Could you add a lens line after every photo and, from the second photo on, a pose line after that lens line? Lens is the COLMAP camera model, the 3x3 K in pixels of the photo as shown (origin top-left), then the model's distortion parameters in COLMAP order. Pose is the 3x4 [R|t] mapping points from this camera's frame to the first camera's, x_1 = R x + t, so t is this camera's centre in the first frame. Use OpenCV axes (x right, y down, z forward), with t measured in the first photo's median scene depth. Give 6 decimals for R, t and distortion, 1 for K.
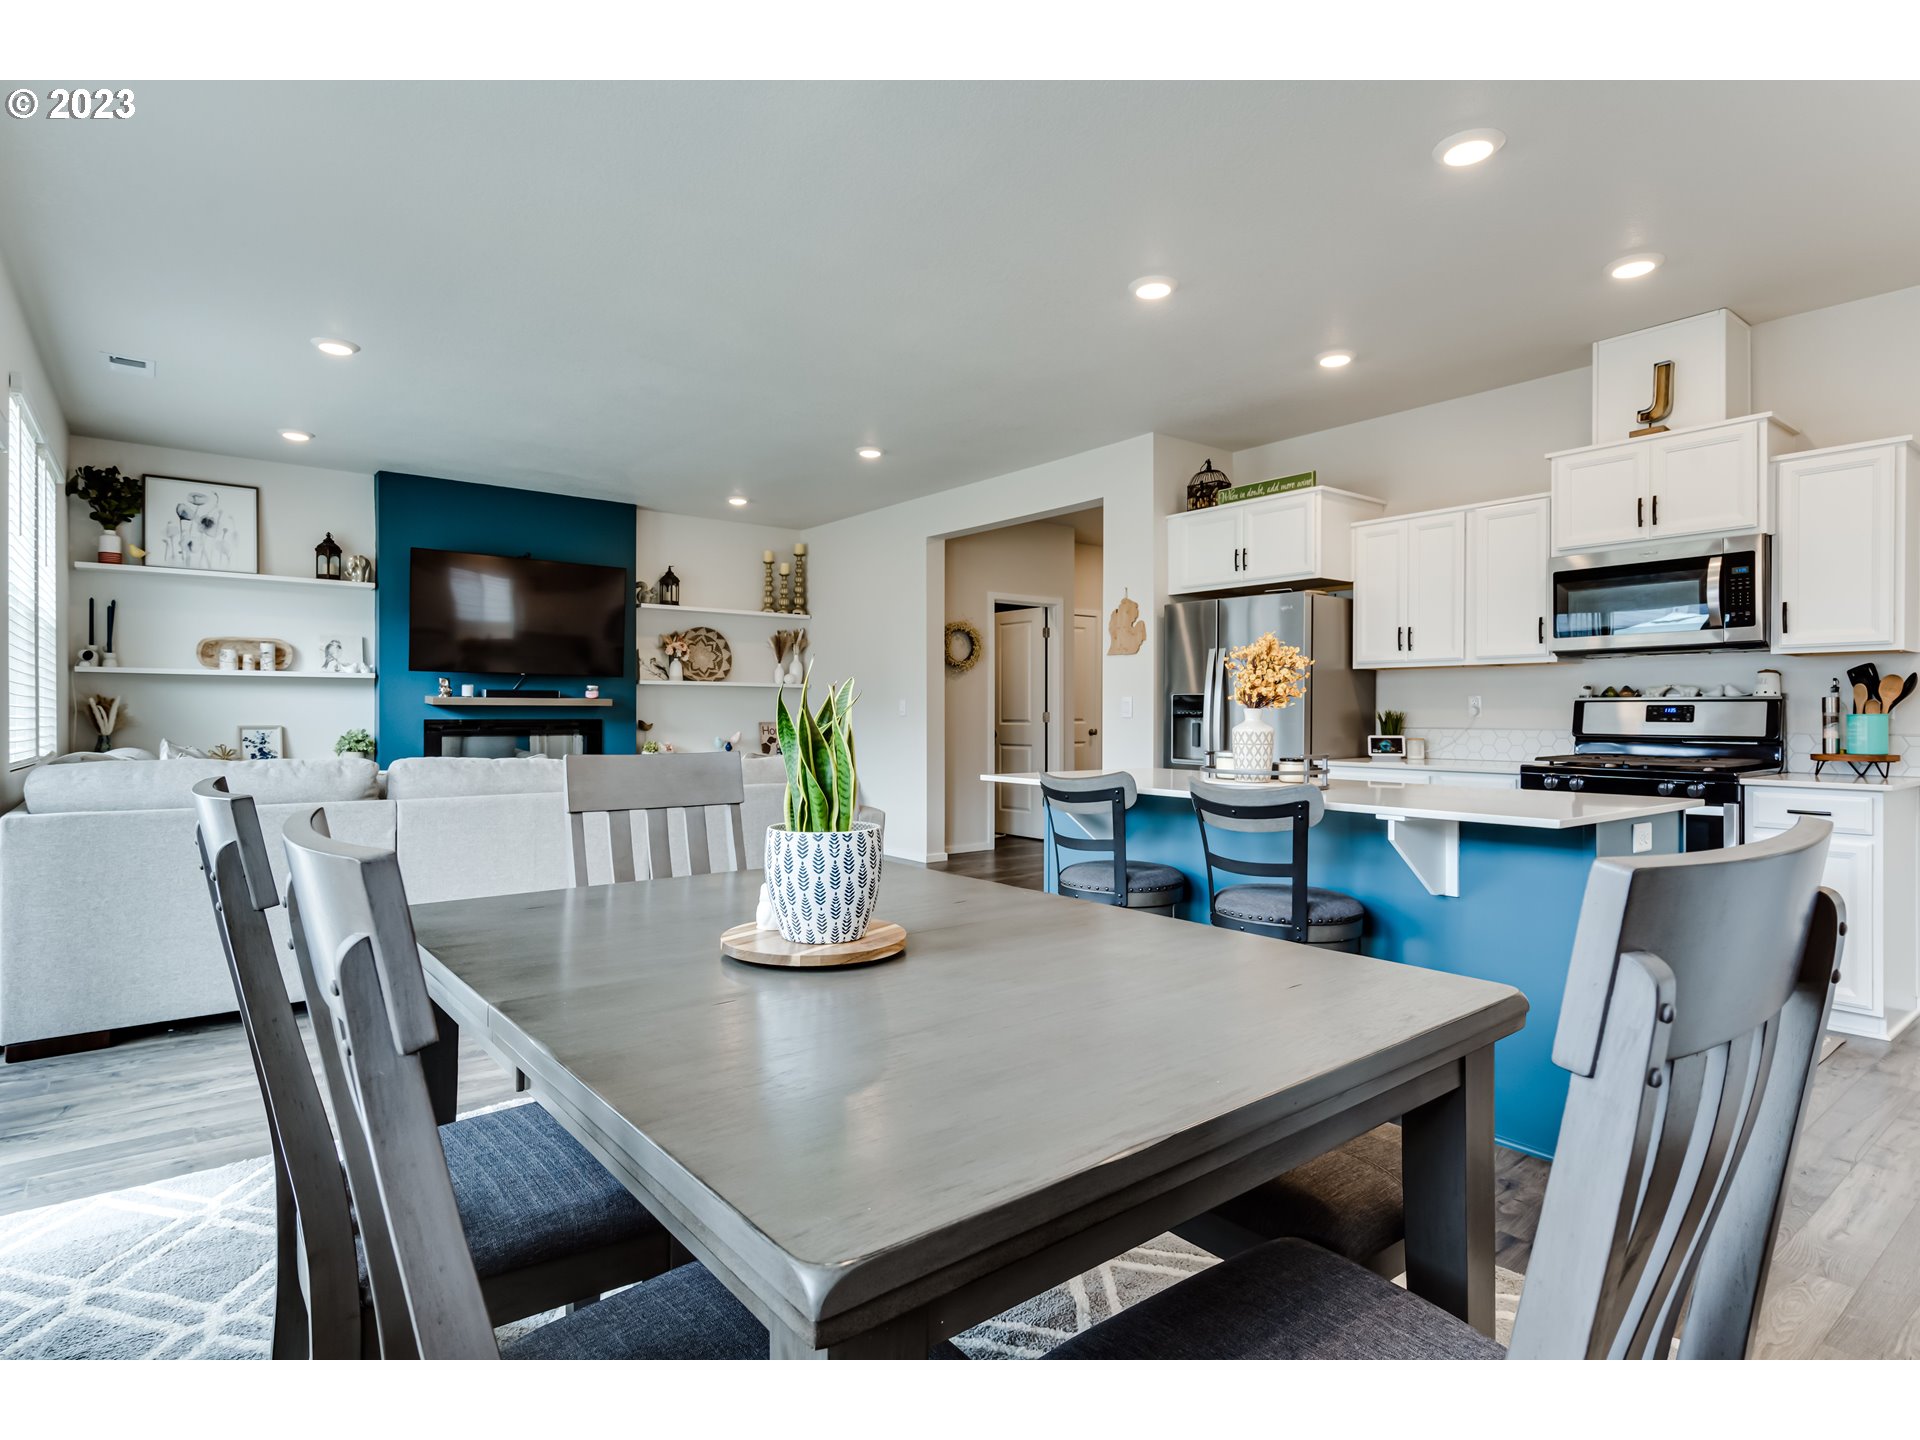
lens RADIAL K [[1002.0, 0, 956.0], [0, 1002.0, 716.0], [0, 0, 1]] dist [0.002840, 0.000259]
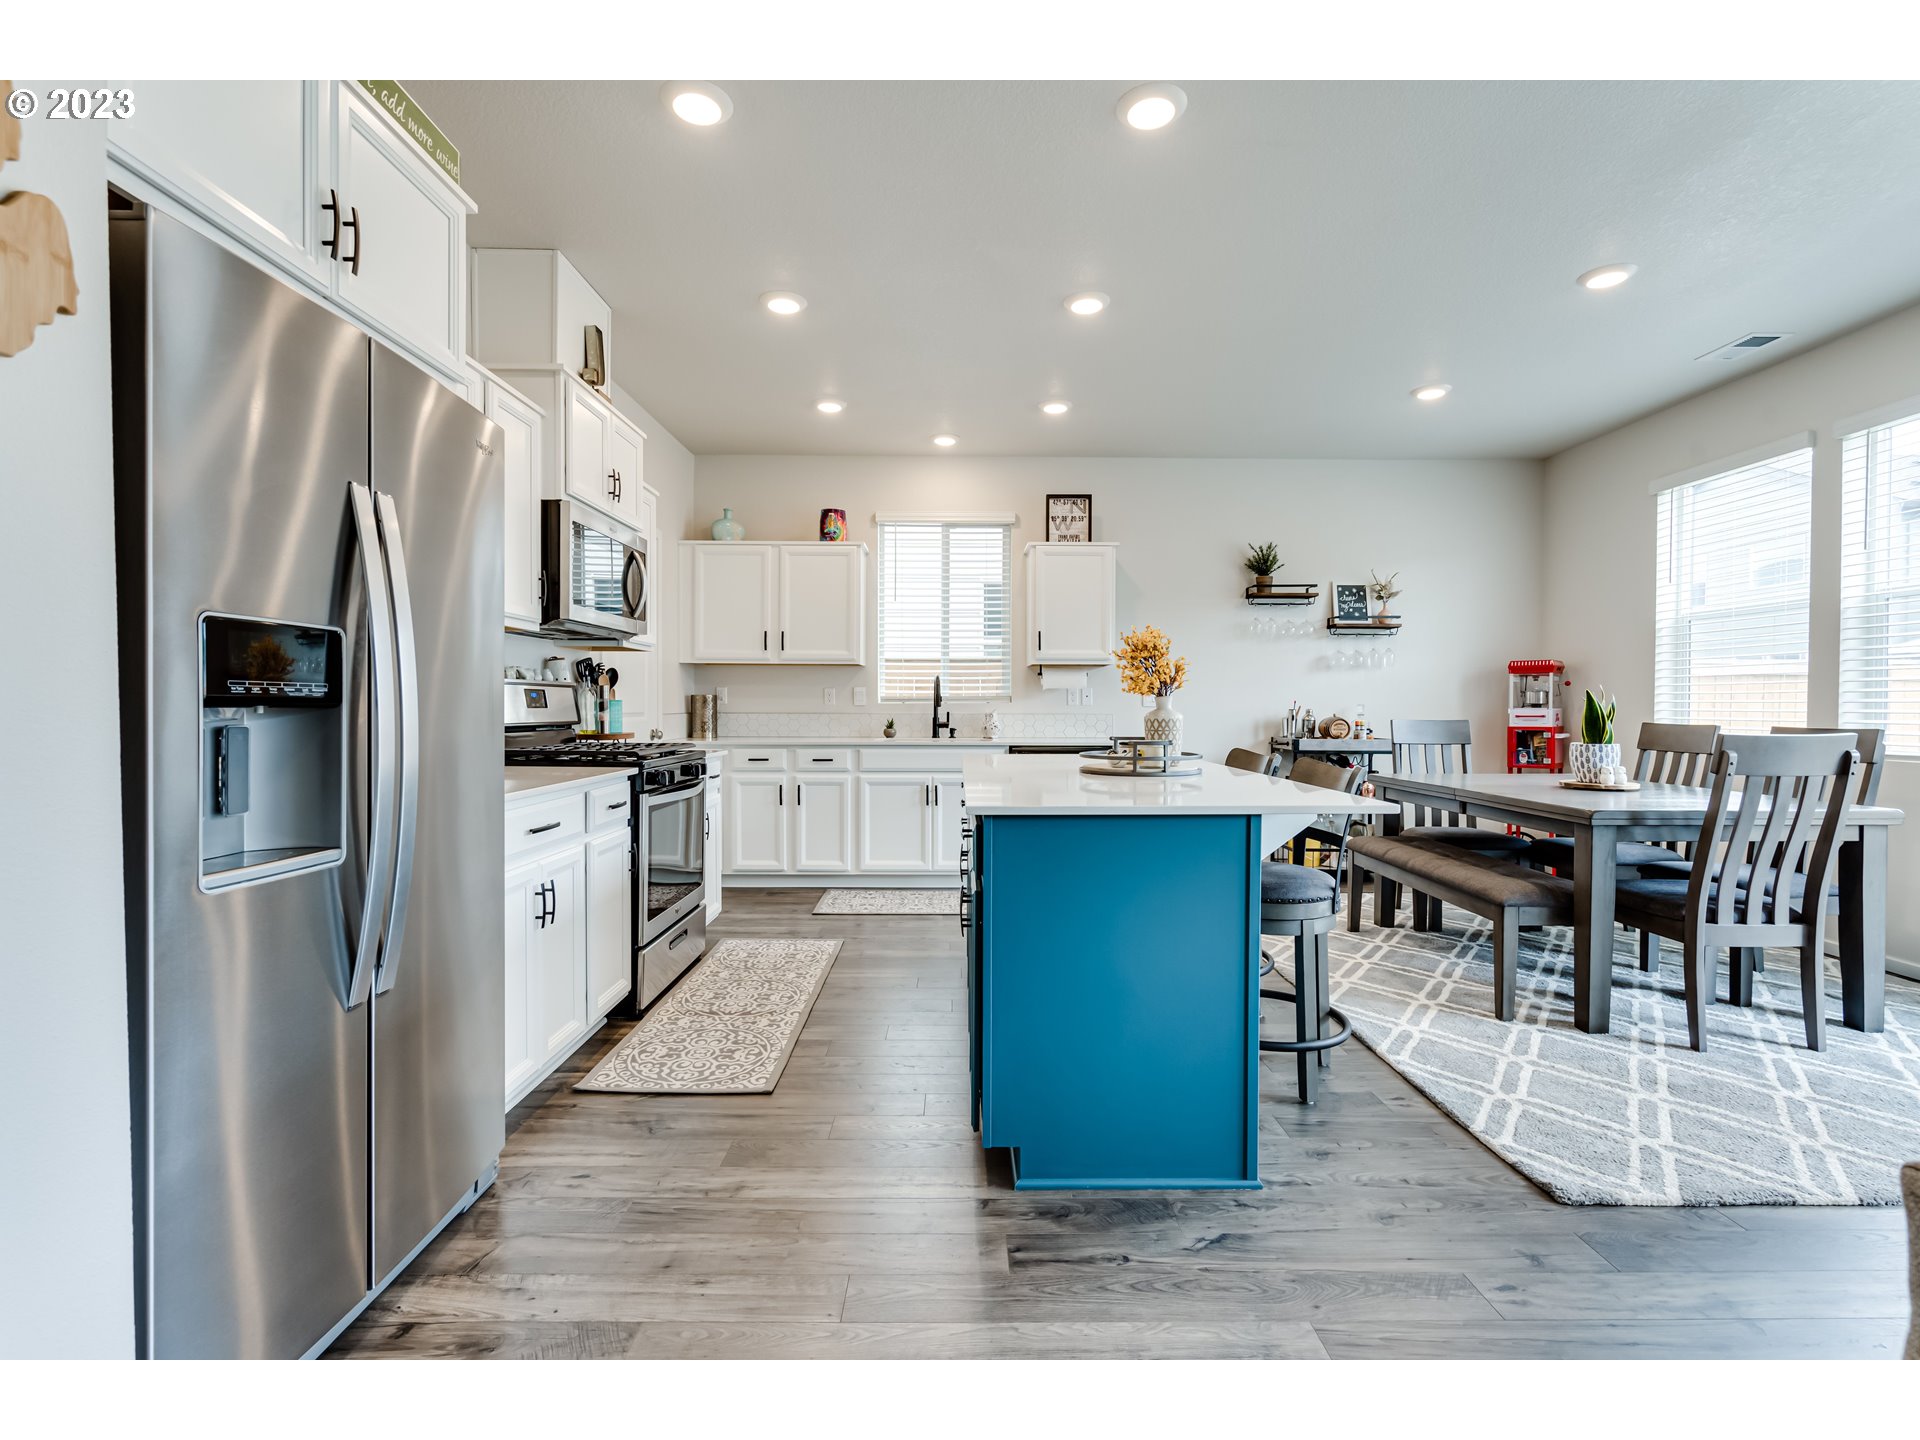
lens RADIAL K [[871.5, 0, 956.2], [0, 871.5, 725.6], [0, 0, 1]] dist [-0.000734, -0.000577]
pose [[-0.788088, -0.019536, 0.615252, -0.051907], [-0.003377, 0.999618, 0.027415, -0.000980], [-0.615553, 0.019528, -0.787854, 1.005068]]
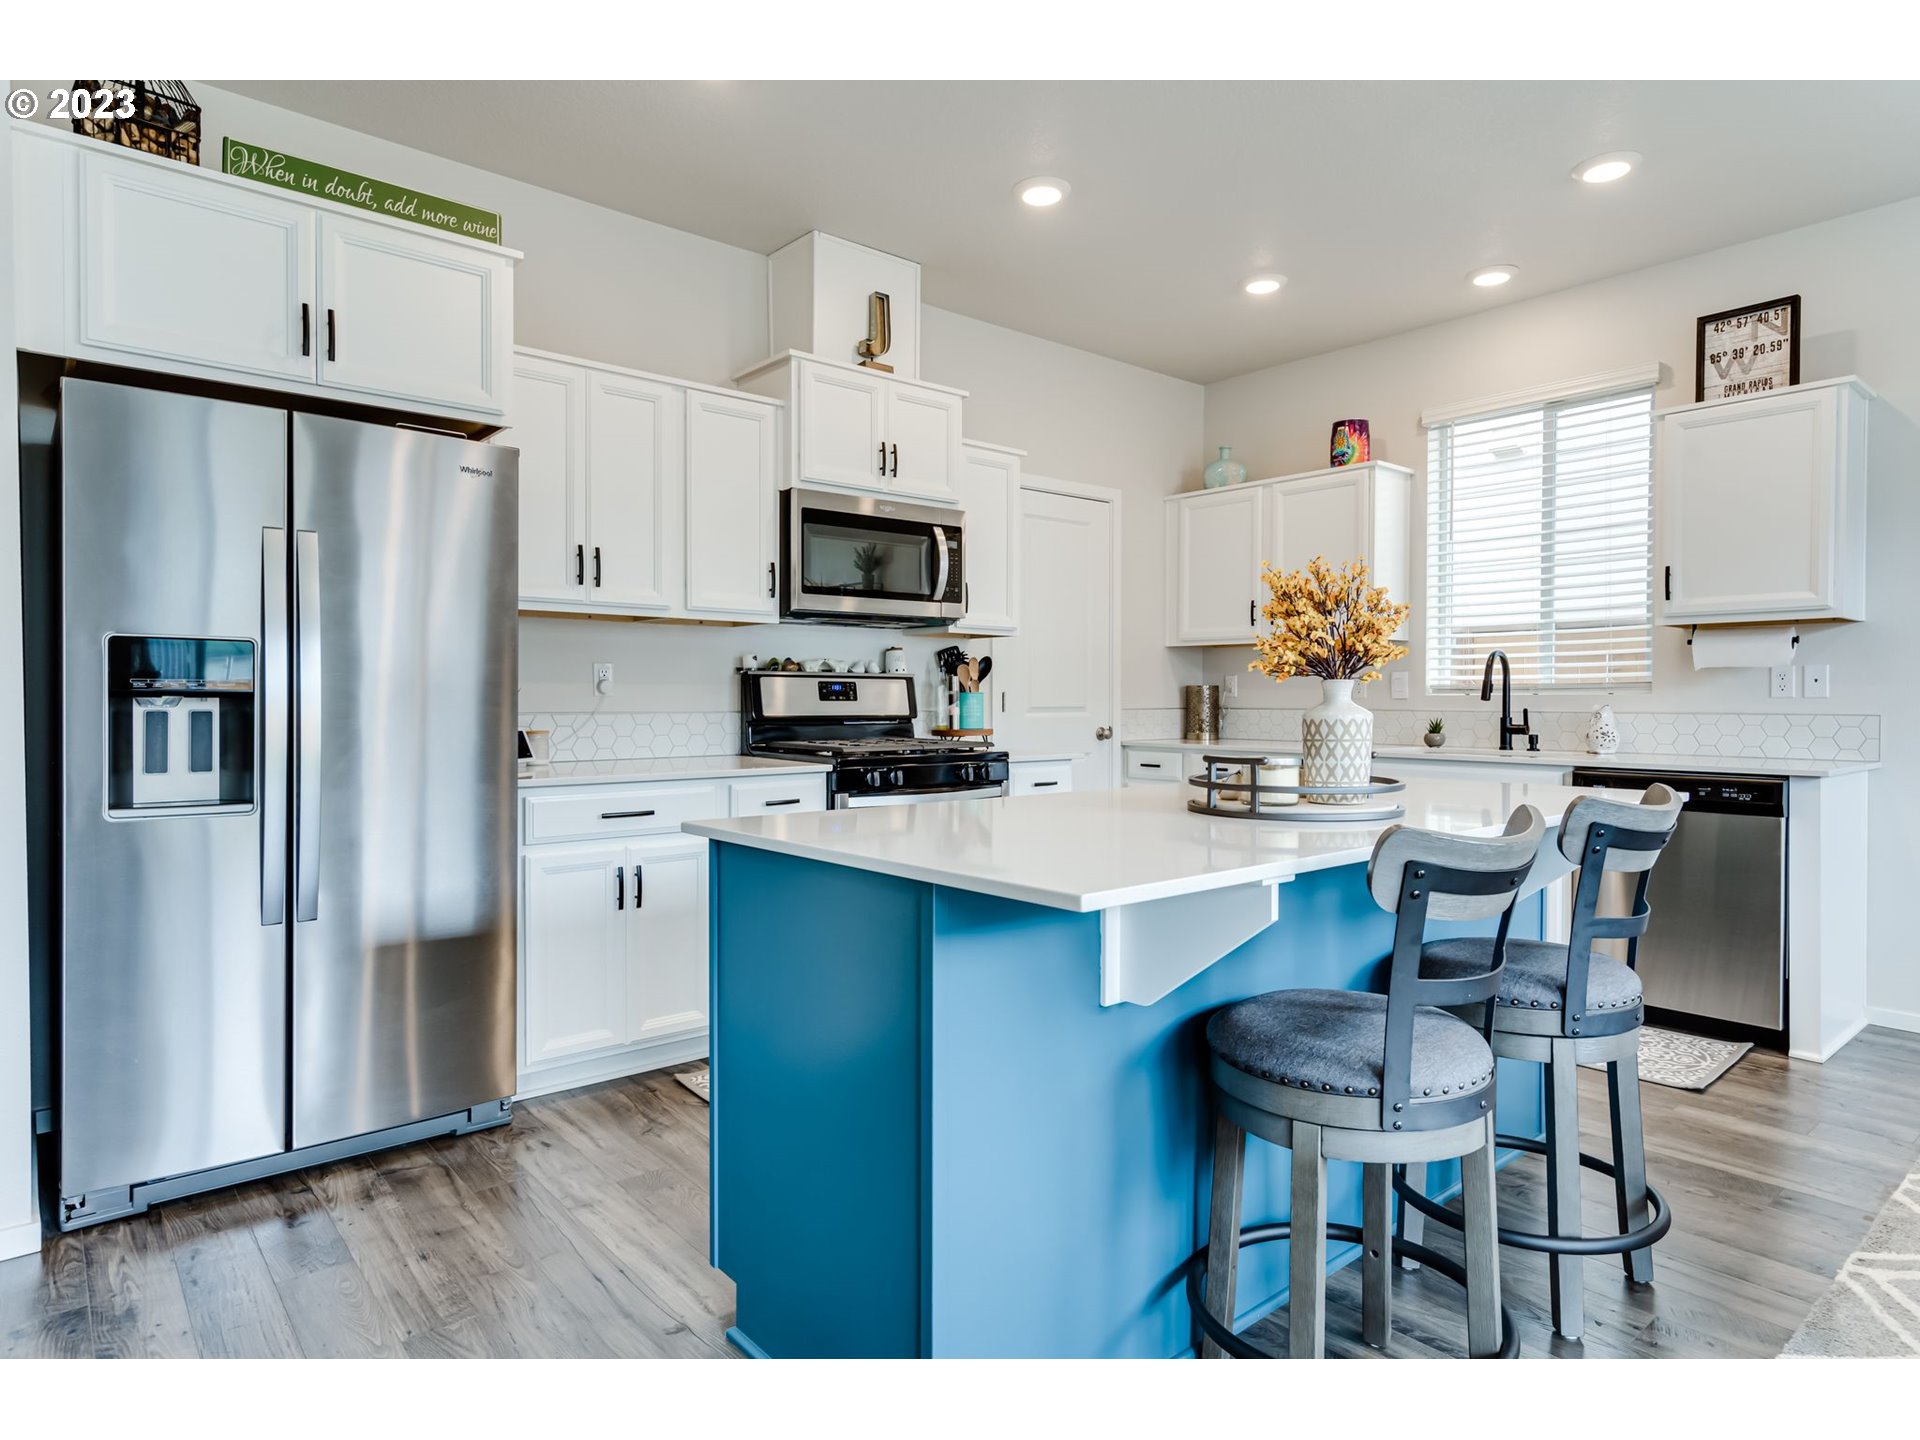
lens RADIAL K [[1082.2, 0, 960.0], [0, 1082.2, 720.0], [0, 0, 1]] dist [0.004323, 0.000380]
pose [[-0.038318, -0.024335, 0.998969, -0.179650], [0.000273, 0.999703, 0.024363, -0.000258], [-0.999266, 0.001206, -0.038300, 0.673838]]
